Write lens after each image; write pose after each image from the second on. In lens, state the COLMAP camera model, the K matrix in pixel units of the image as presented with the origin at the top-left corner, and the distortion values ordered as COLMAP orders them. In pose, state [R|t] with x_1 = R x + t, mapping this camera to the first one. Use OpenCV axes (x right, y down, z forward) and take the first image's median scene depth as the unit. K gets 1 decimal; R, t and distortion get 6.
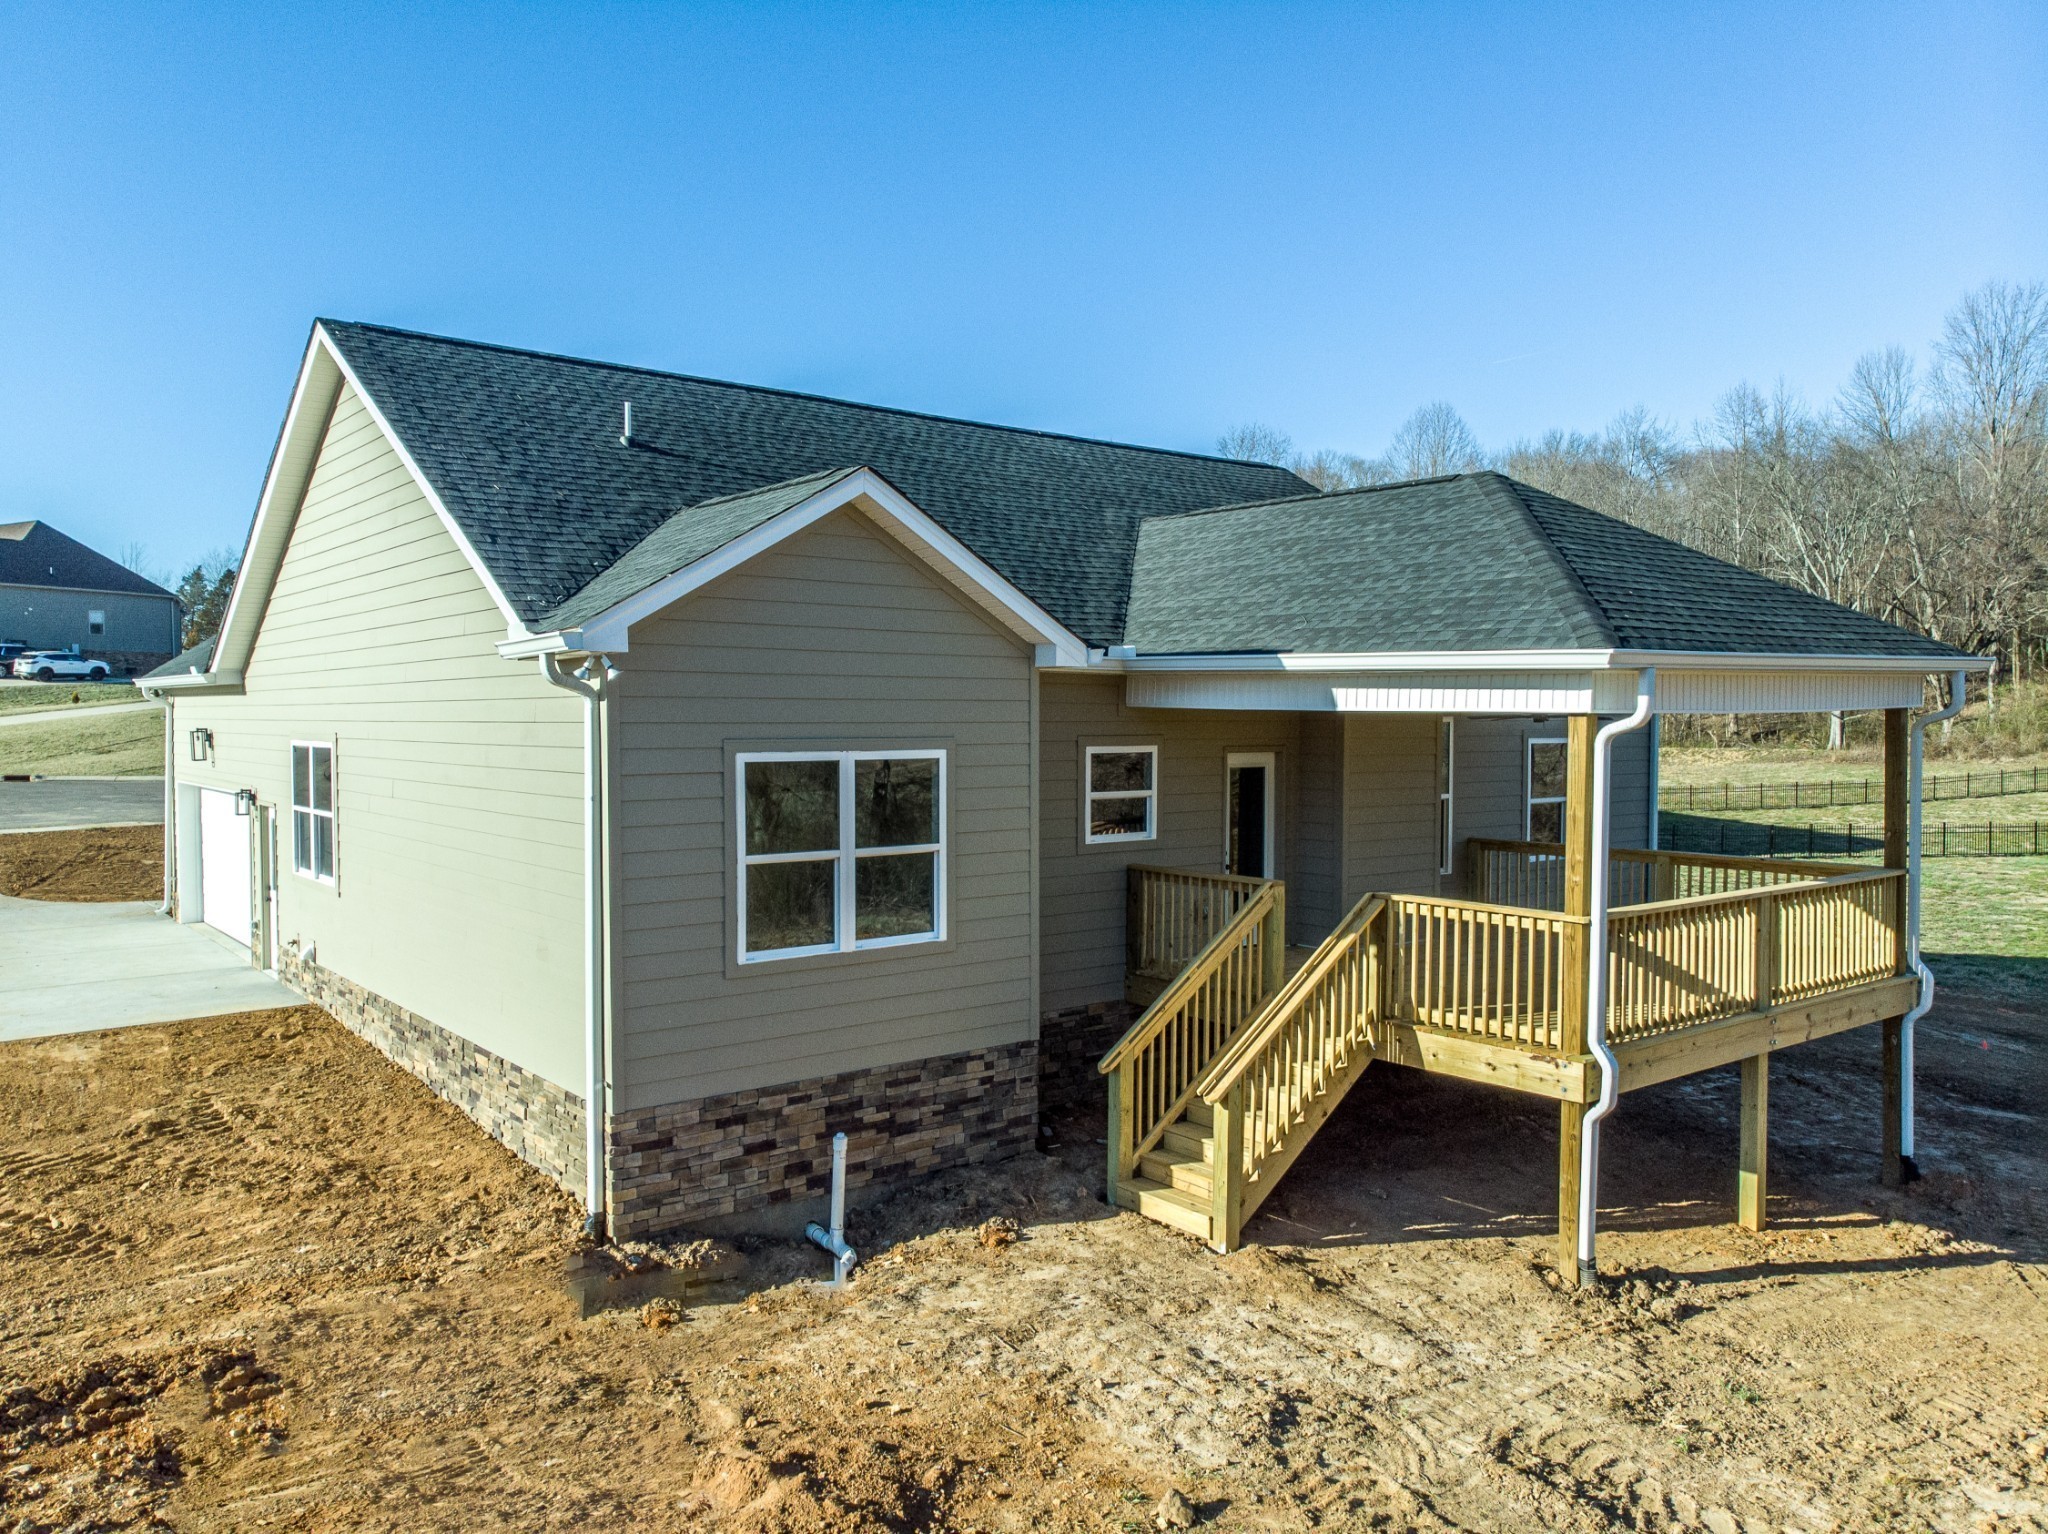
lens RADIAL K [[1512.1, 0, 1024.0], [0, 1512.1, 767.0], [0, 0, 1]] dist [0.015649, -0.005119]
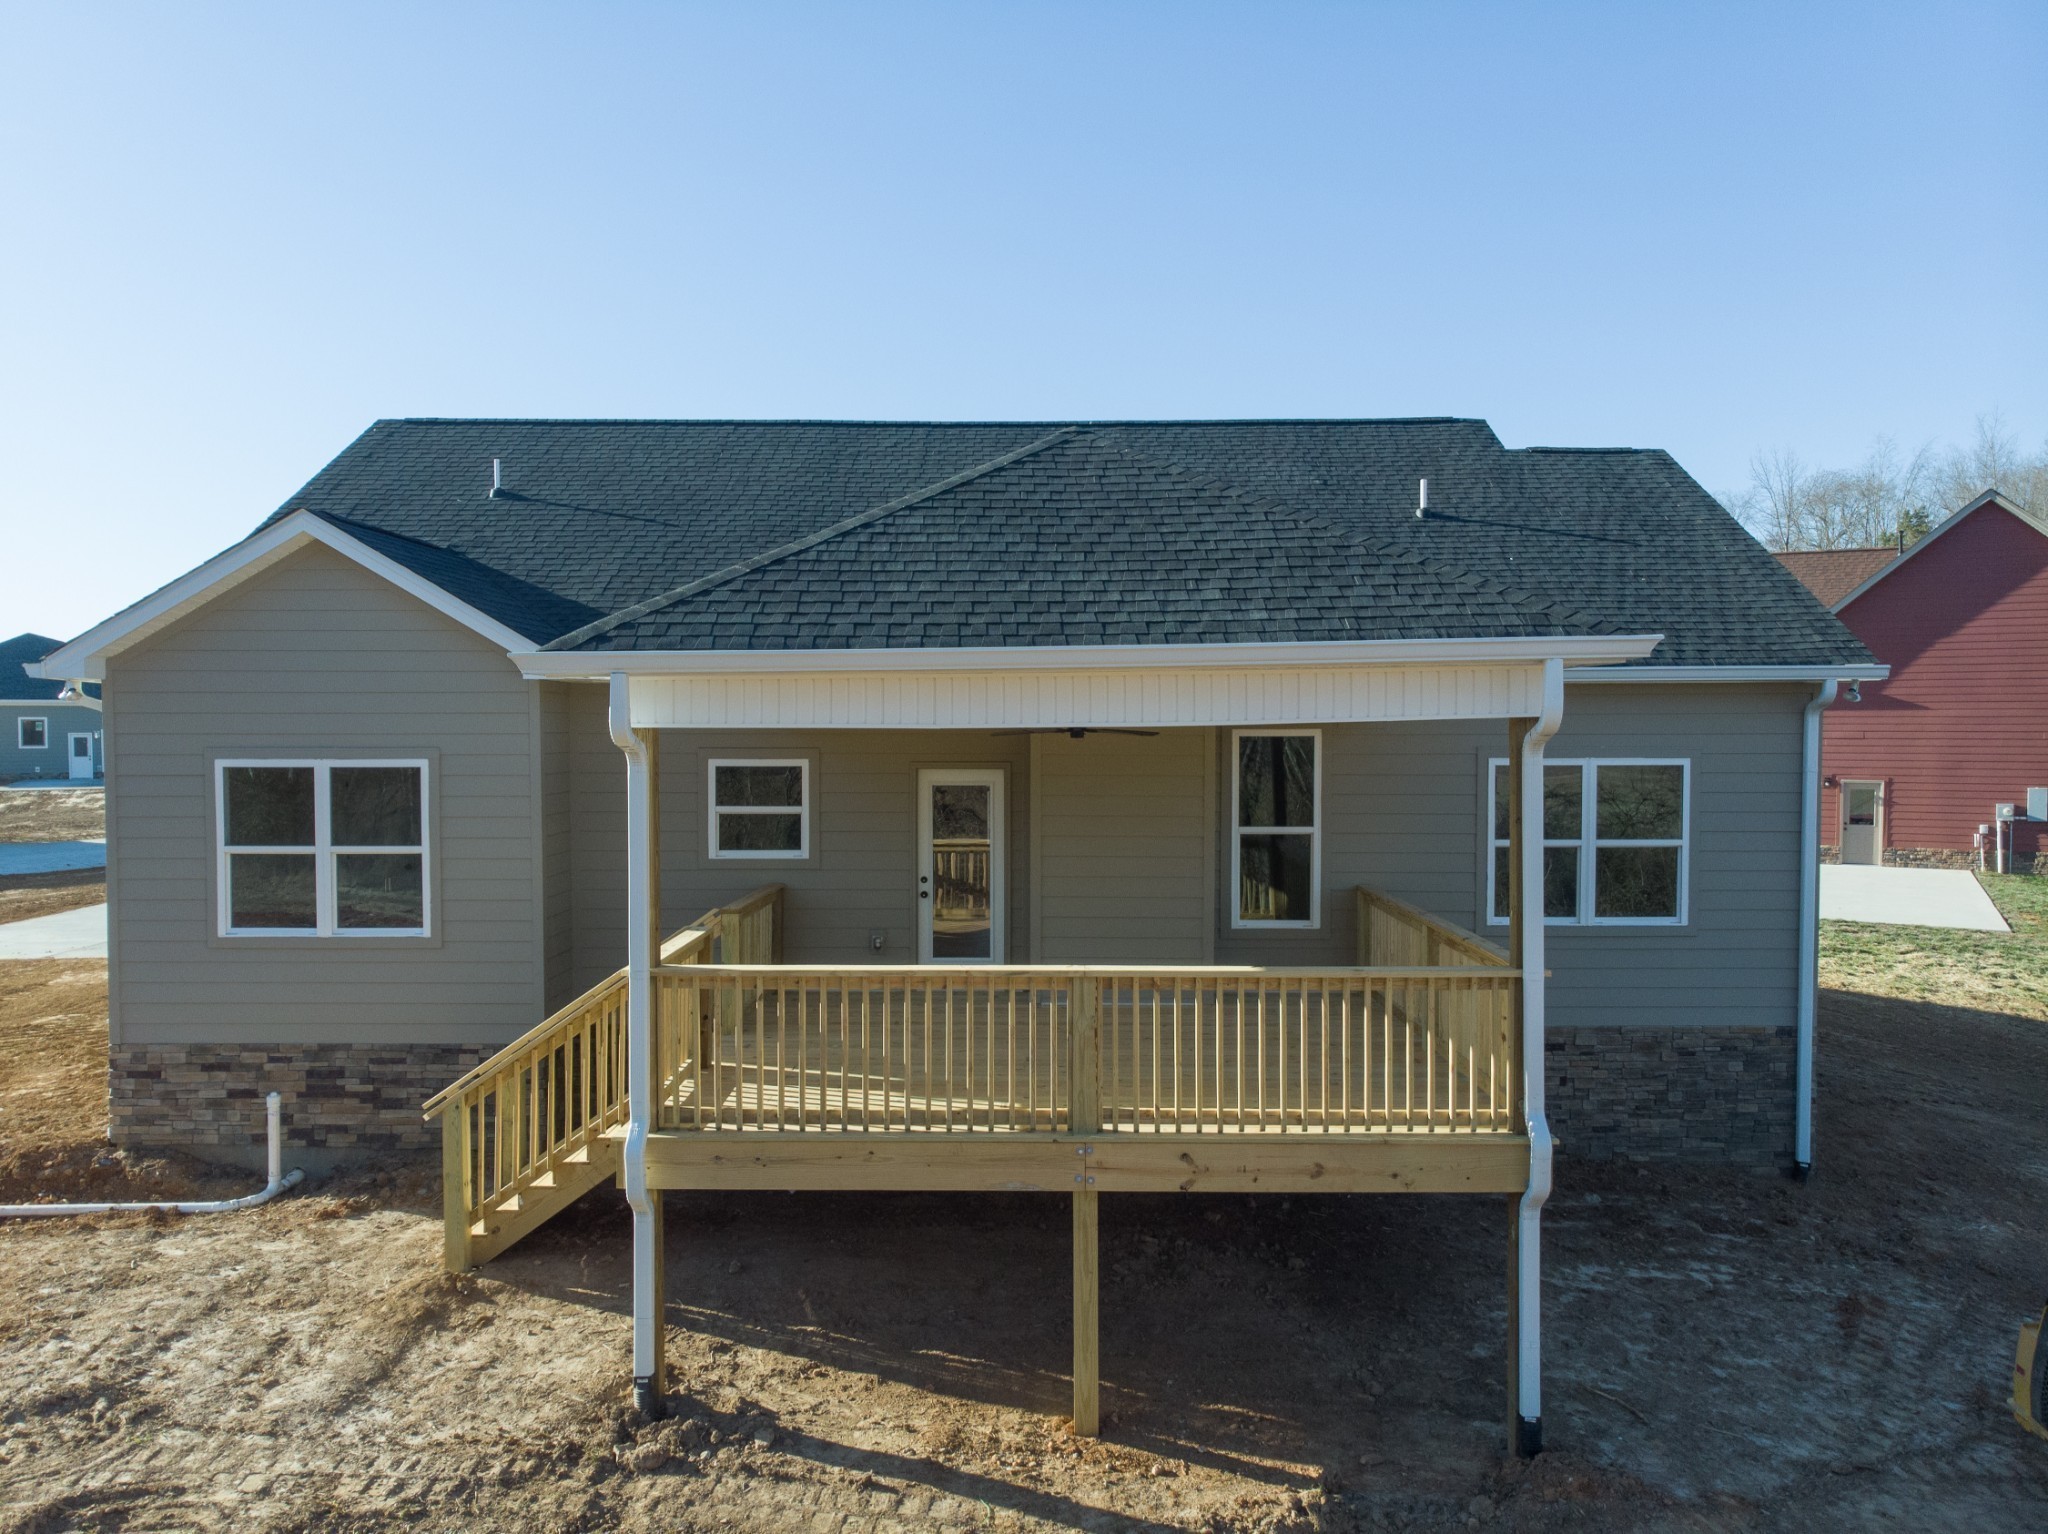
lens RADIAL K [[1512.1, 0, 1024.0], [0, 1512.1, 767.0], [0, 0, 1]] dist [0.015649, -0.005119]
pose [[0.774728, 0.020364, -0.631966, 1.027256], [-0.022039, 0.999744, 0.005198, -0.022749], [0.631910, 0.009901, 0.774978, 0.460045]]
